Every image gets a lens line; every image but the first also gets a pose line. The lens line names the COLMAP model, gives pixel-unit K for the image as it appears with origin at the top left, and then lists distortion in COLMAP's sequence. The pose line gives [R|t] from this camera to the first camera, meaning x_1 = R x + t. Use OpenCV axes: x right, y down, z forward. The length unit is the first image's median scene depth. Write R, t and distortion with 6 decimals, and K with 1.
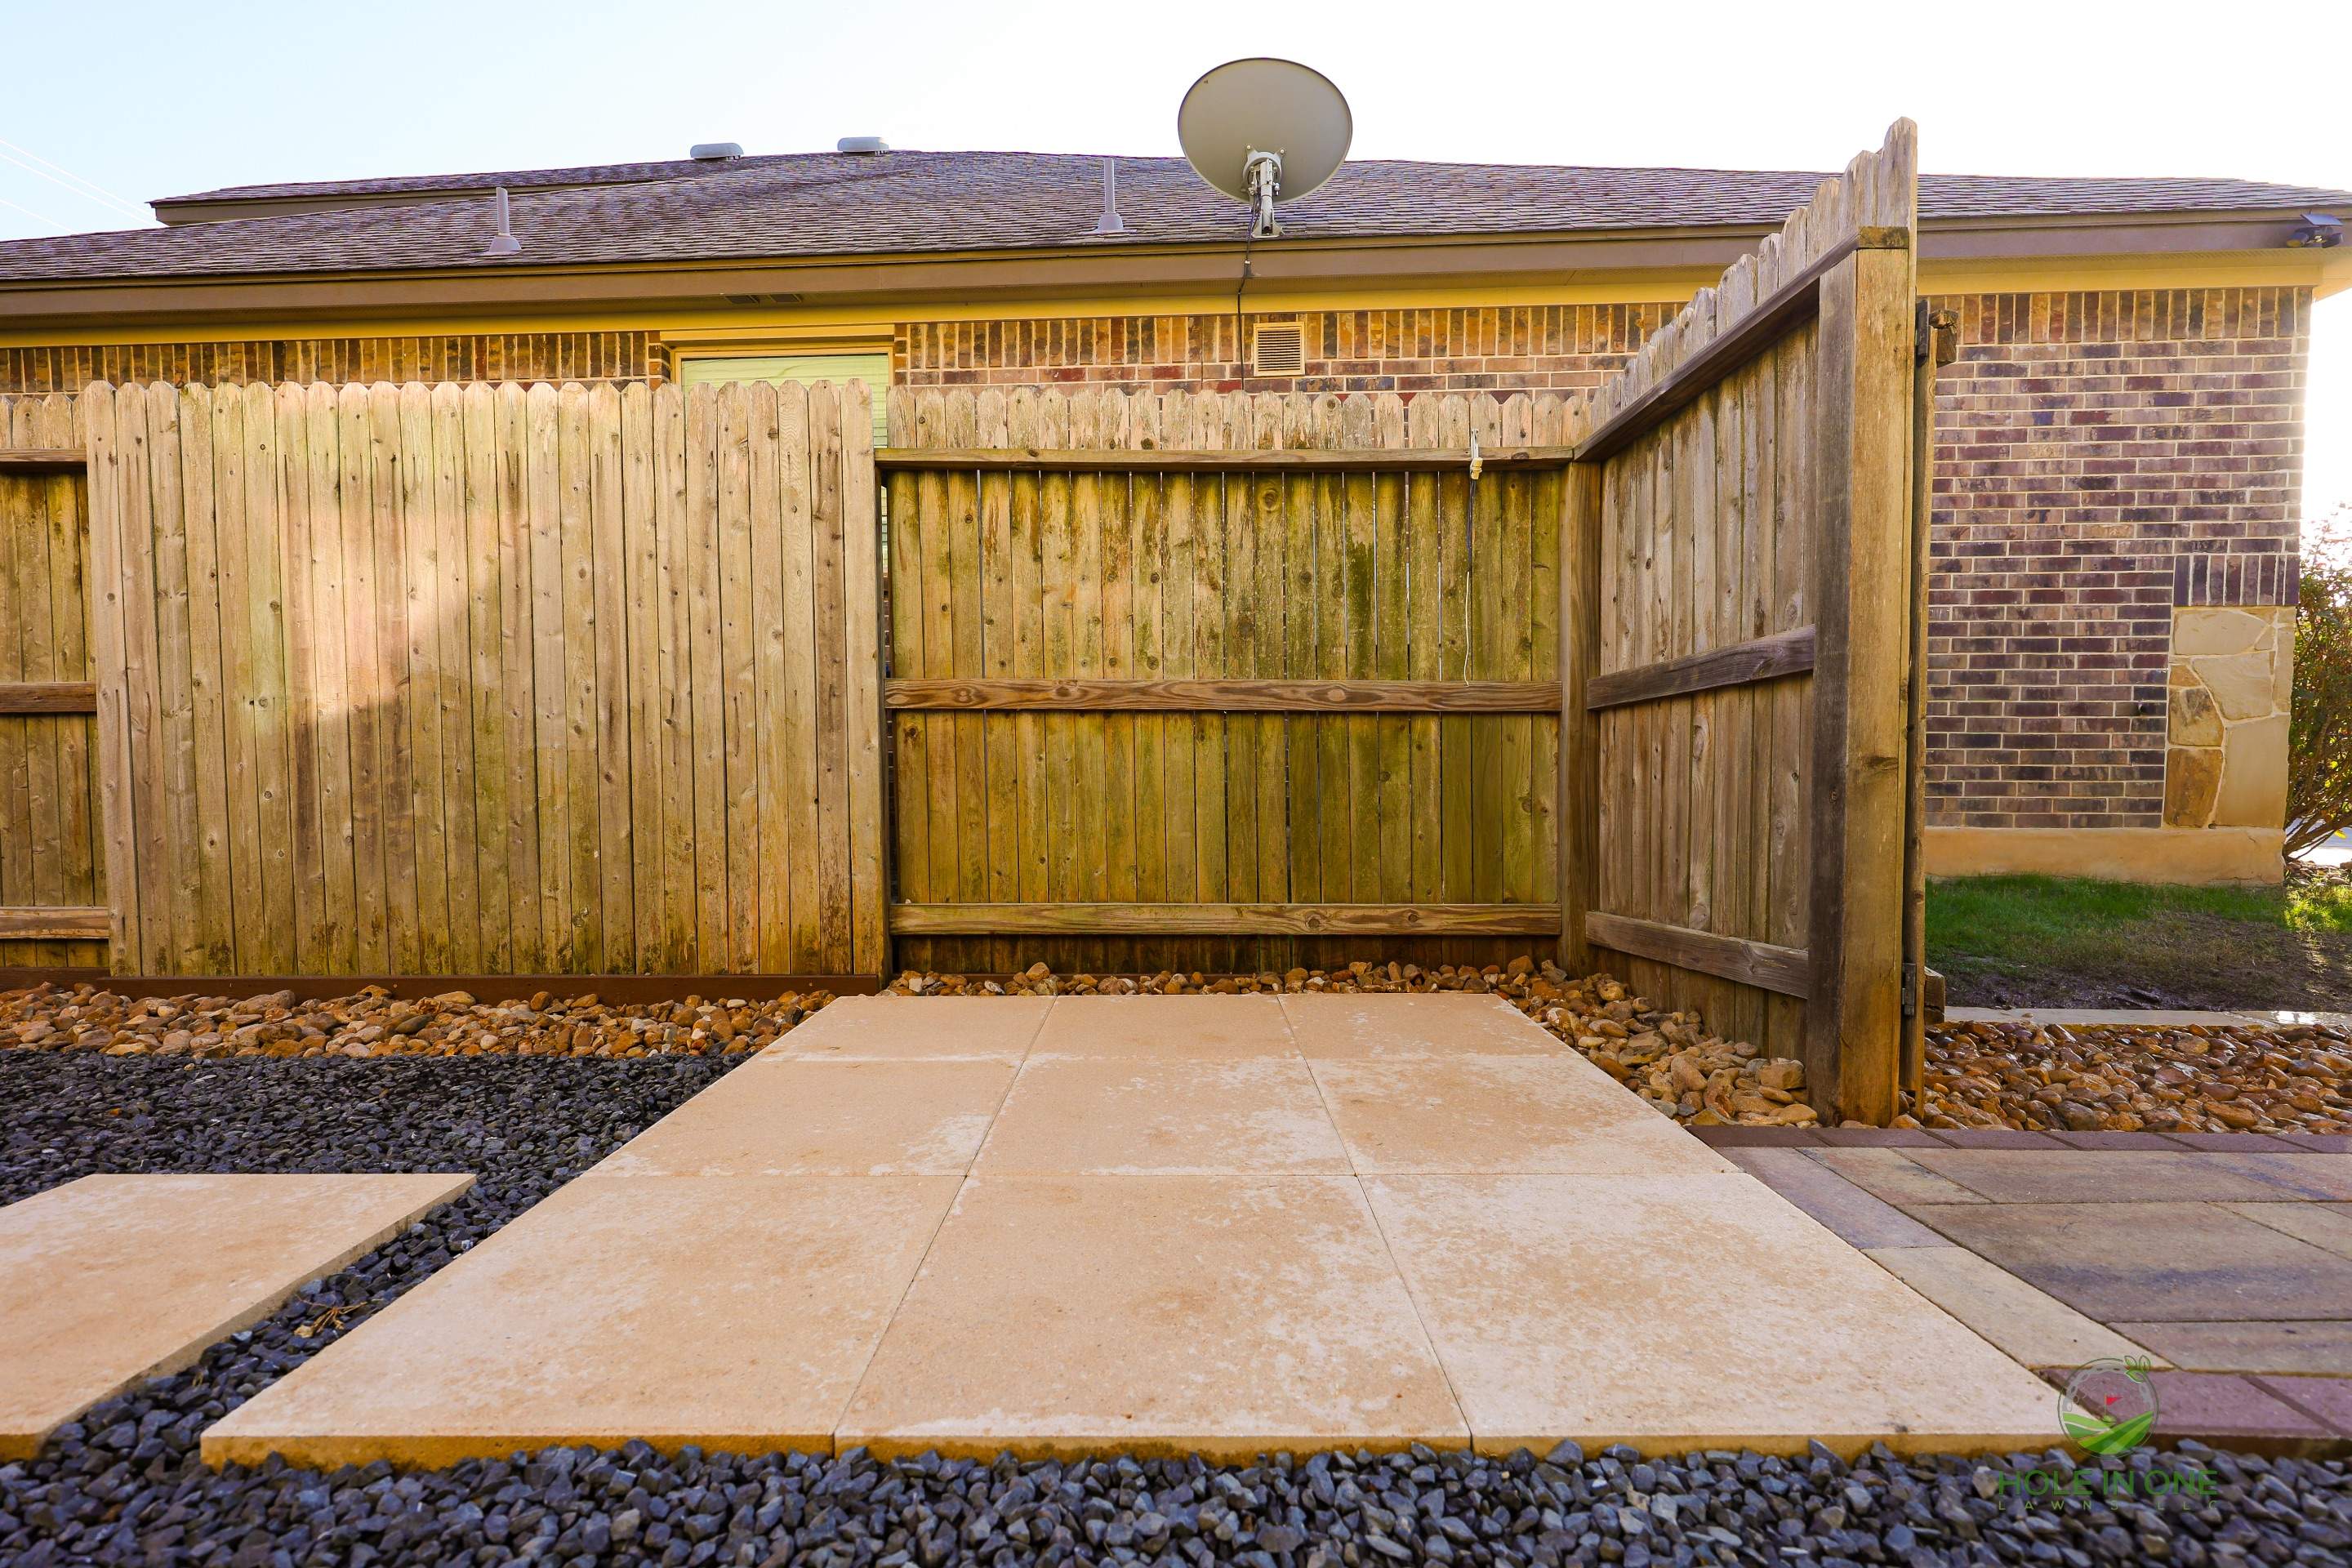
lens RADIAL K [[1001.2, 0, 1177.6], [0, 1001.2, 791.8], [0, 0, 1]] dist [0.003678, -0.000906]
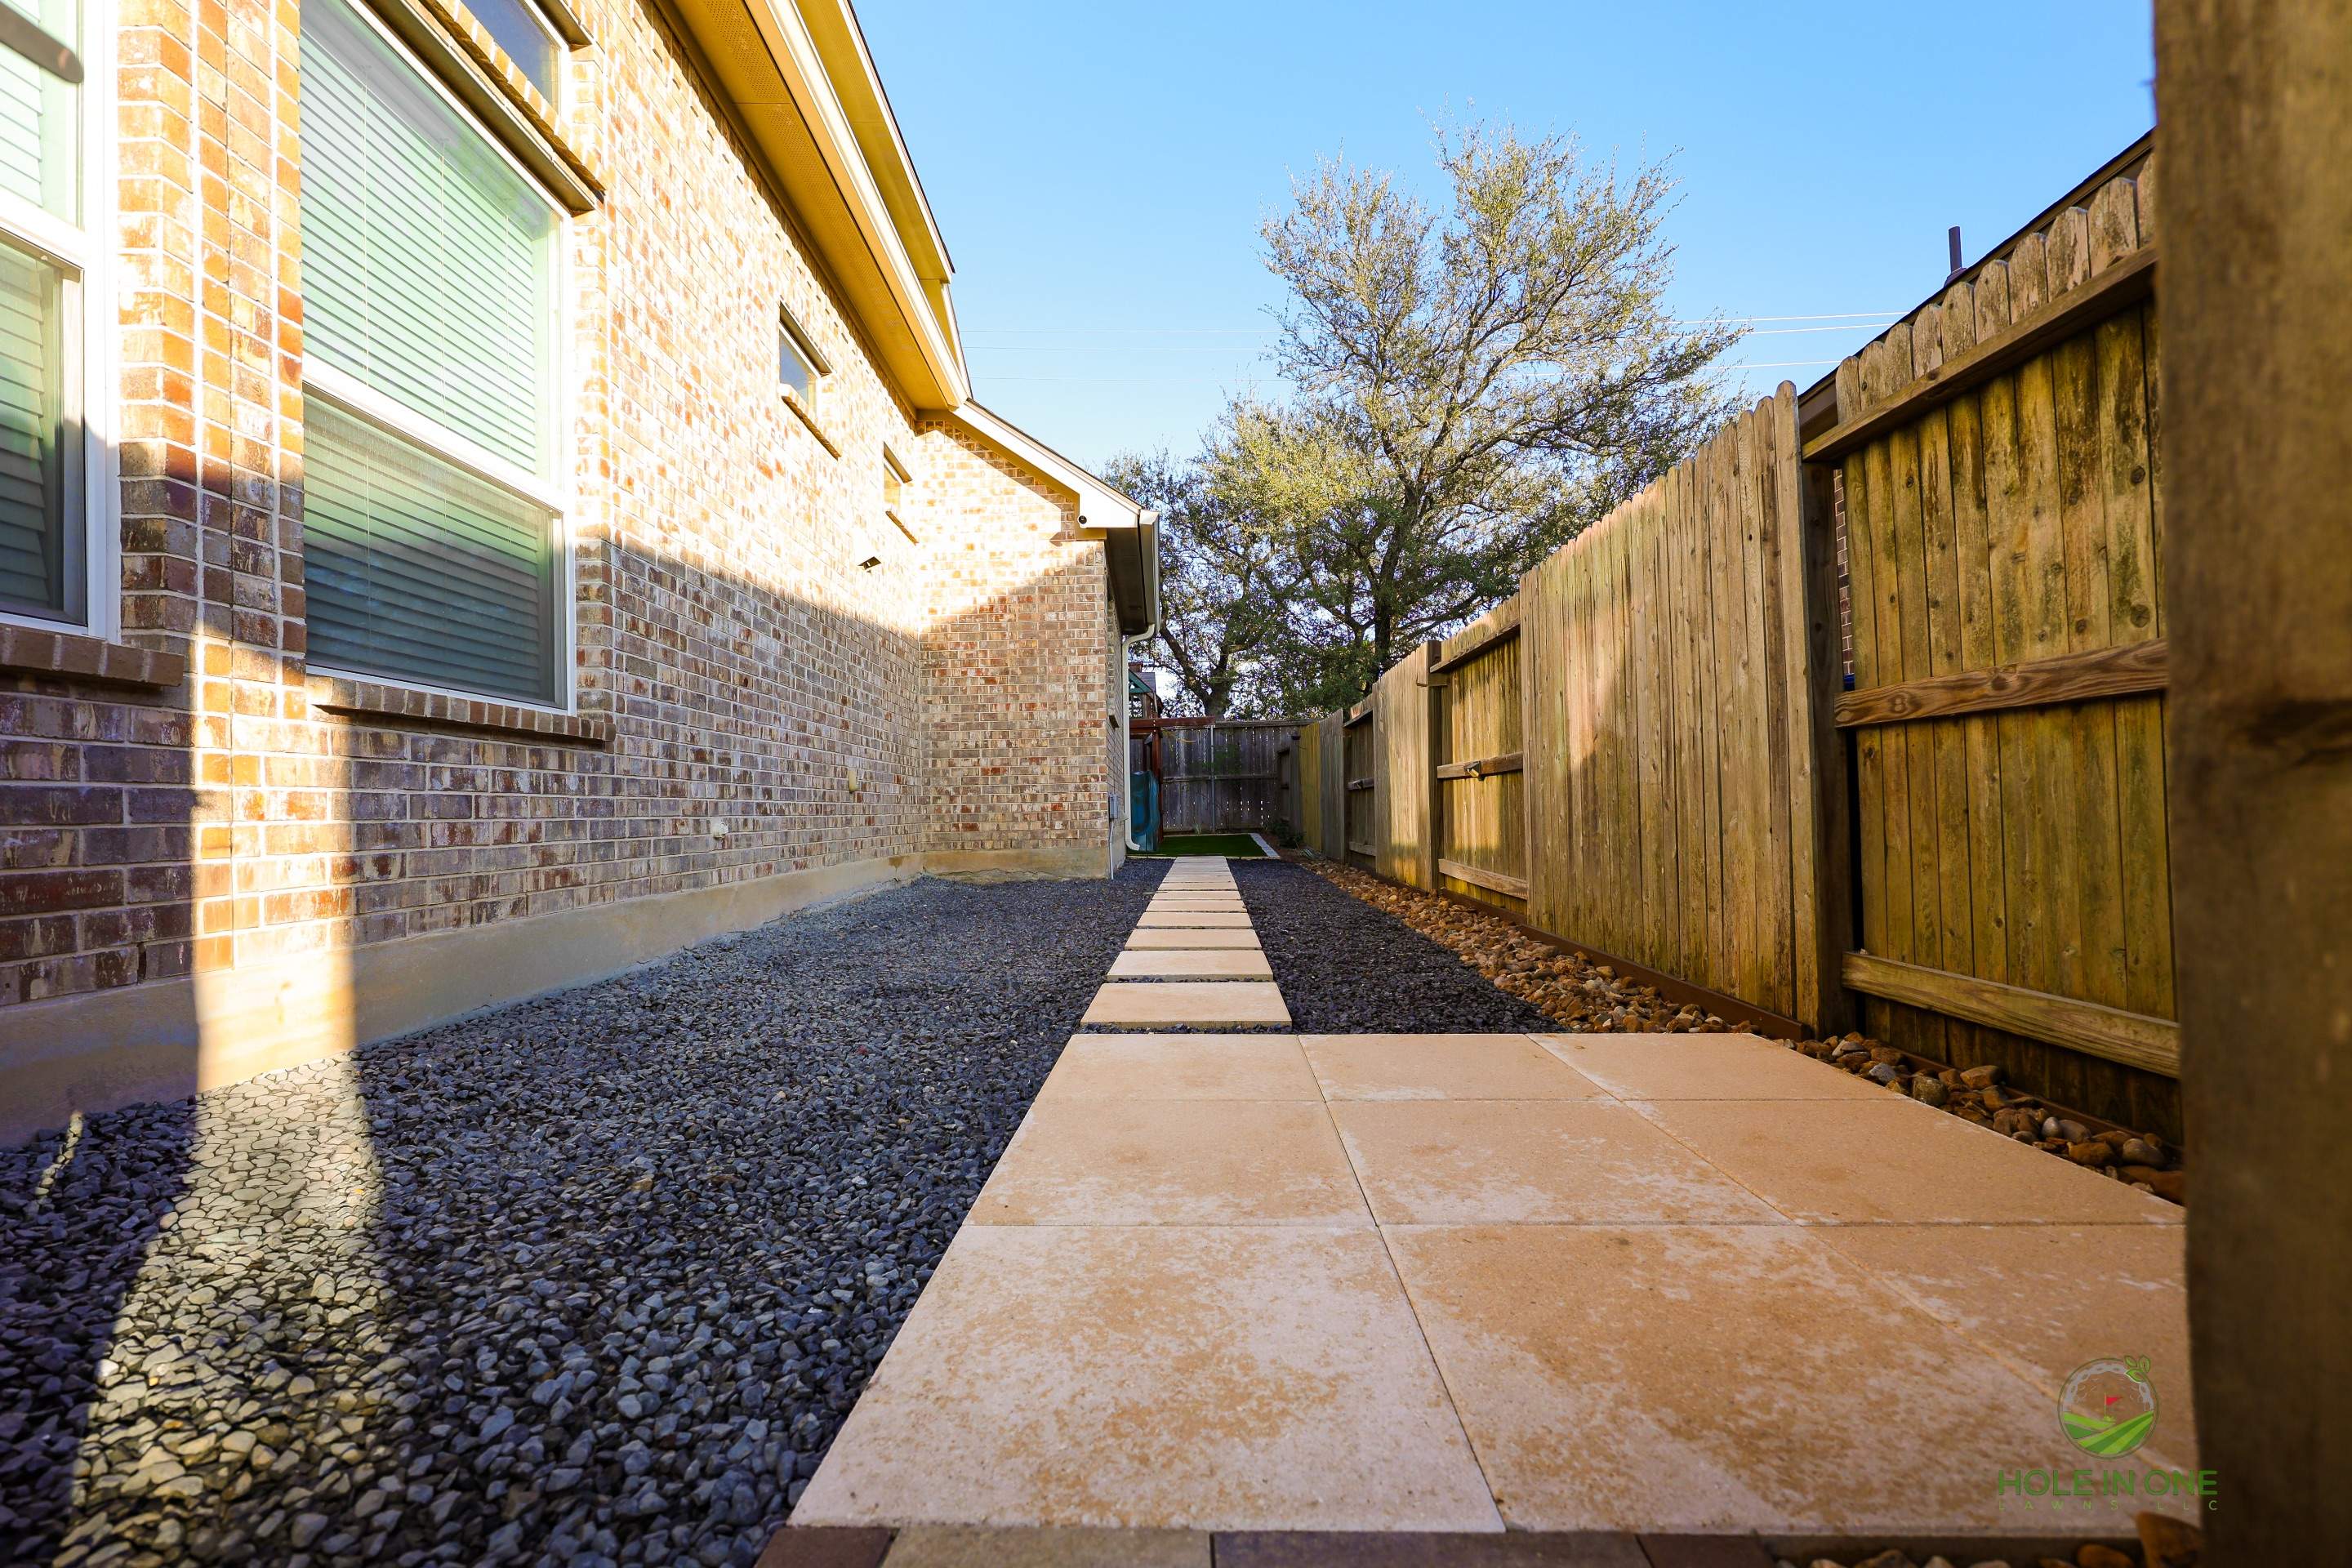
lens RADIAL K [[1001.2, 0, 1169.3], [0, 1001.2, 792.0], [0, 0, 1]] dist [0.003678, -0.000906]
pose [[-0.027193, -0.012036, -0.999558, 0.643287], [-0.018608, 0.999760, -0.011533, -0.005639], [0.999457, 0.018286, -0.027410, 0.468690]]
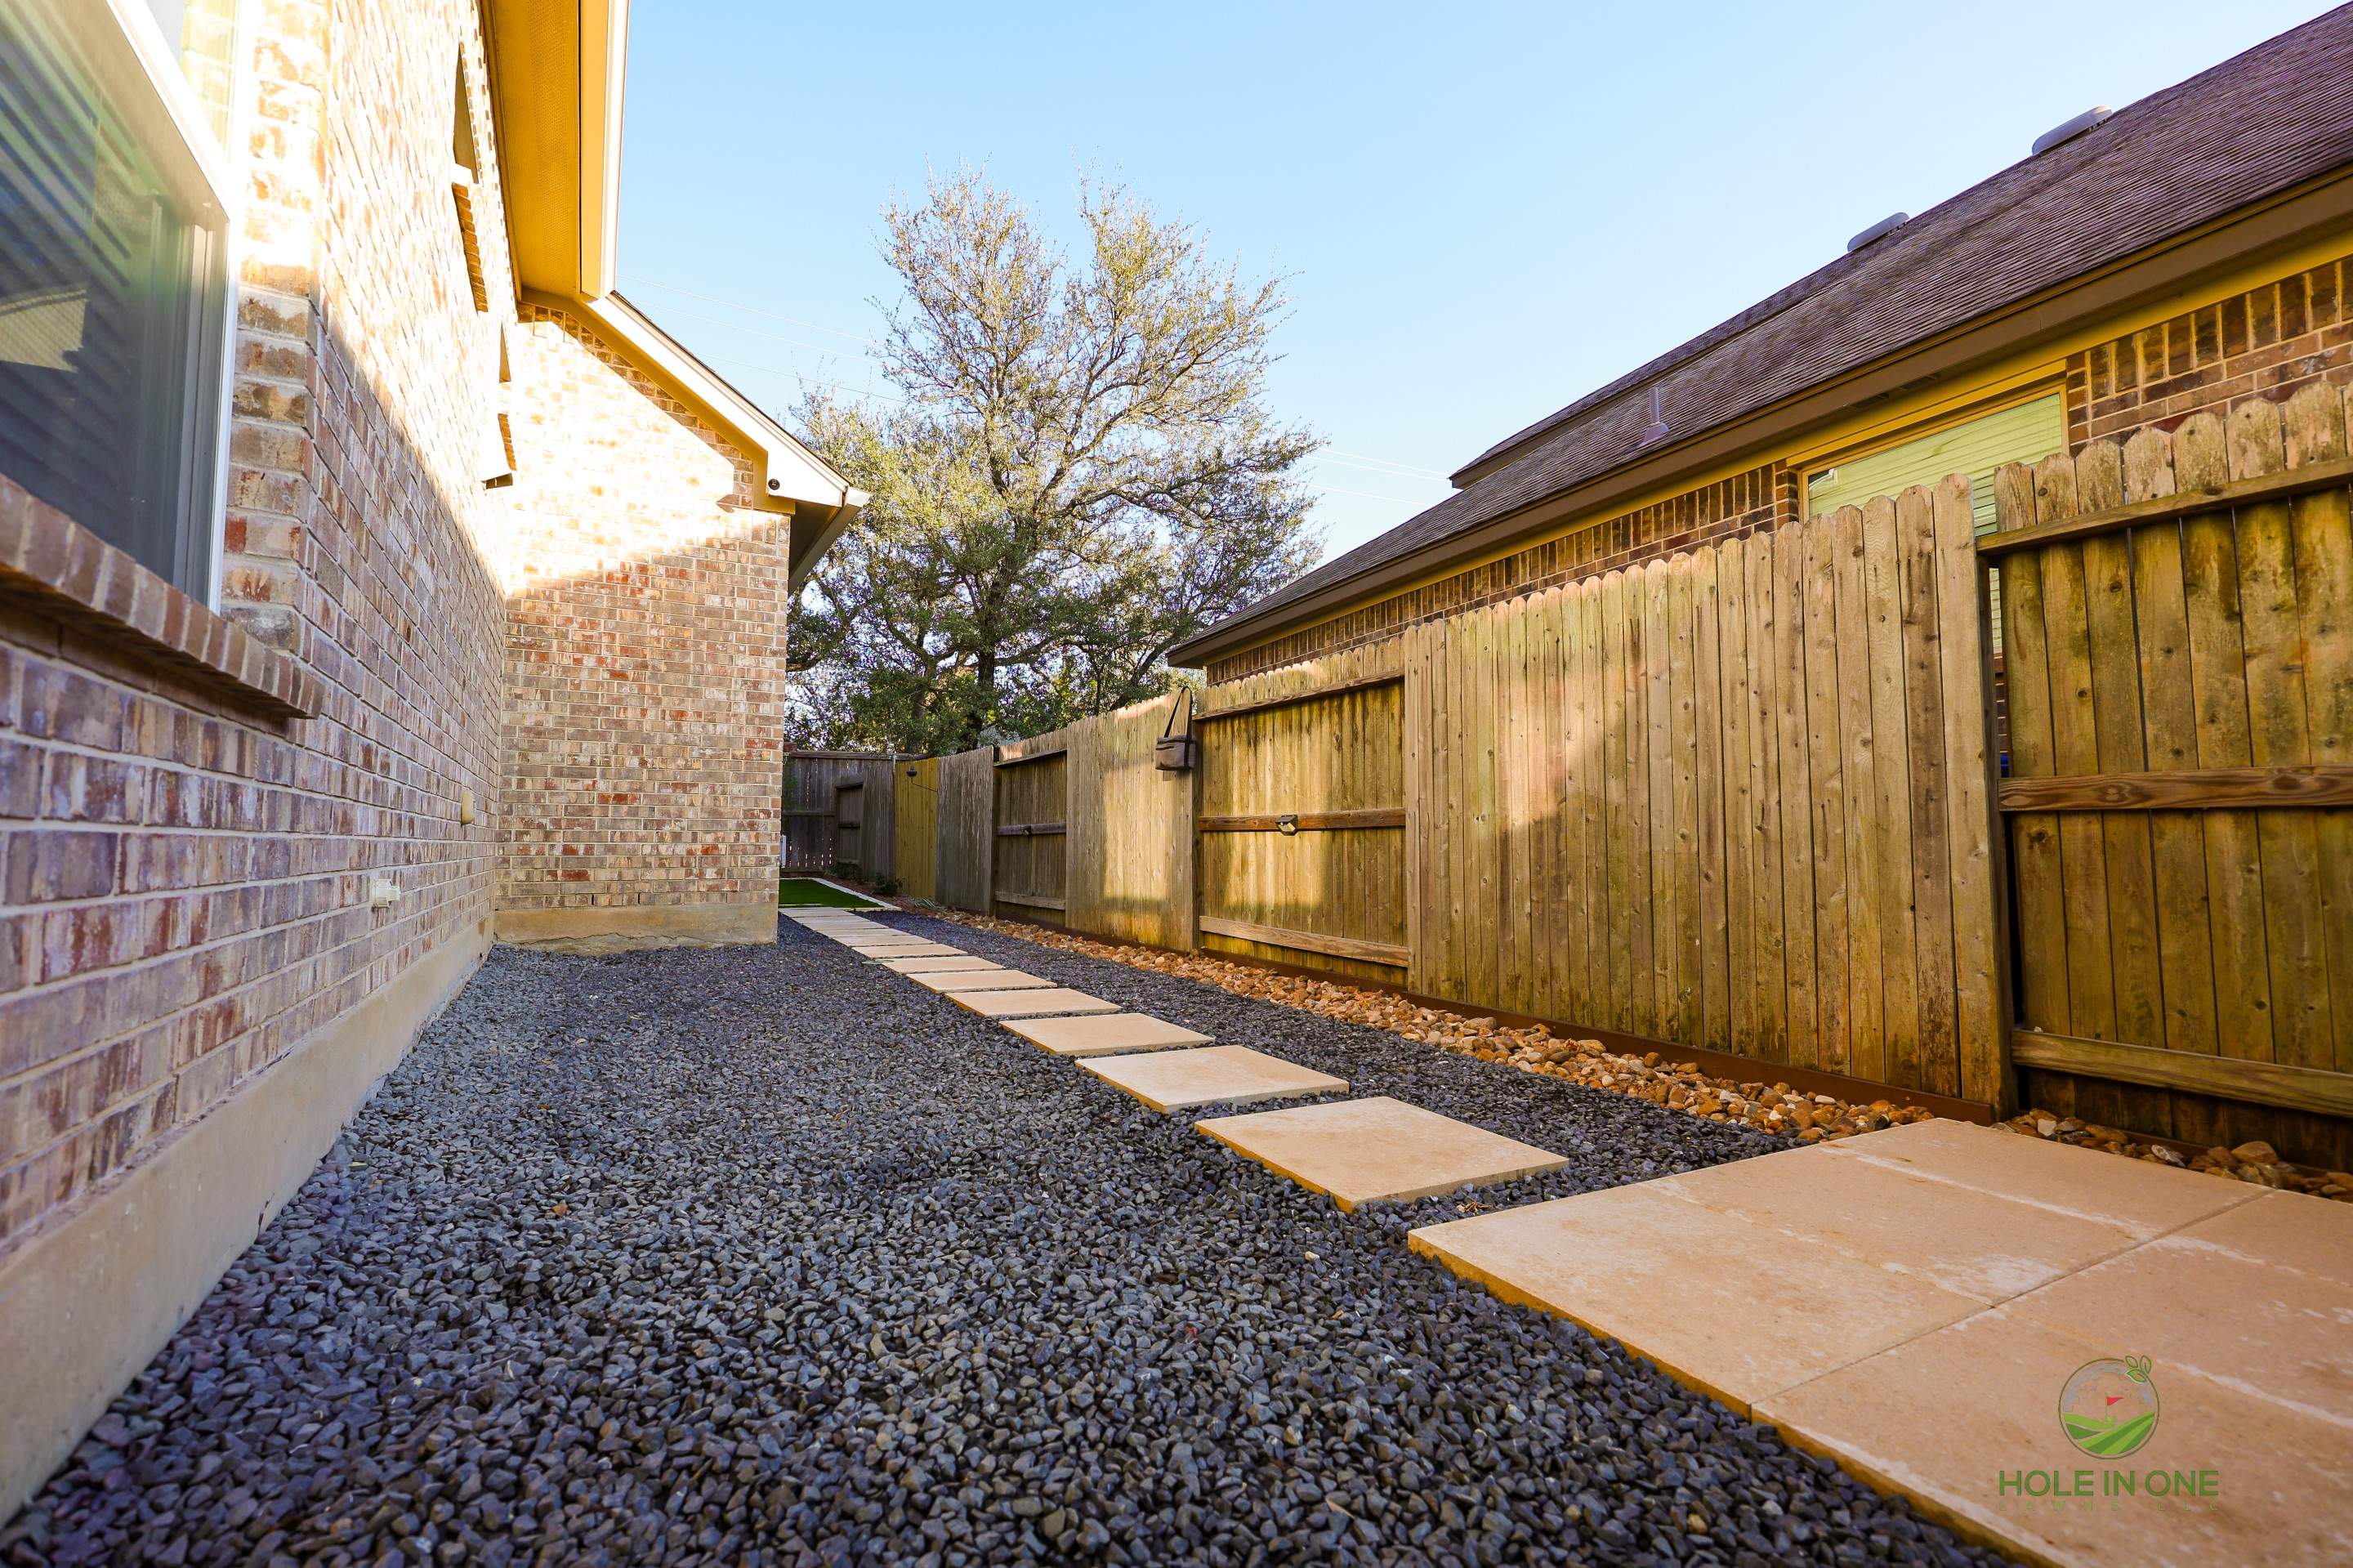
lens RADIAL K [[1001.6, 0, 1160.9], [0, 1001.6, 790.0], [0, 0, 1]] dist [0.003678, -0.000906]
pose [[0.472244, -0.042252, -0.880454, 0.162793], [-0.041060, 0.996712, -0.069854, -0.007231], [0.880511, 0.069139, 0.468957, -0.111383]]
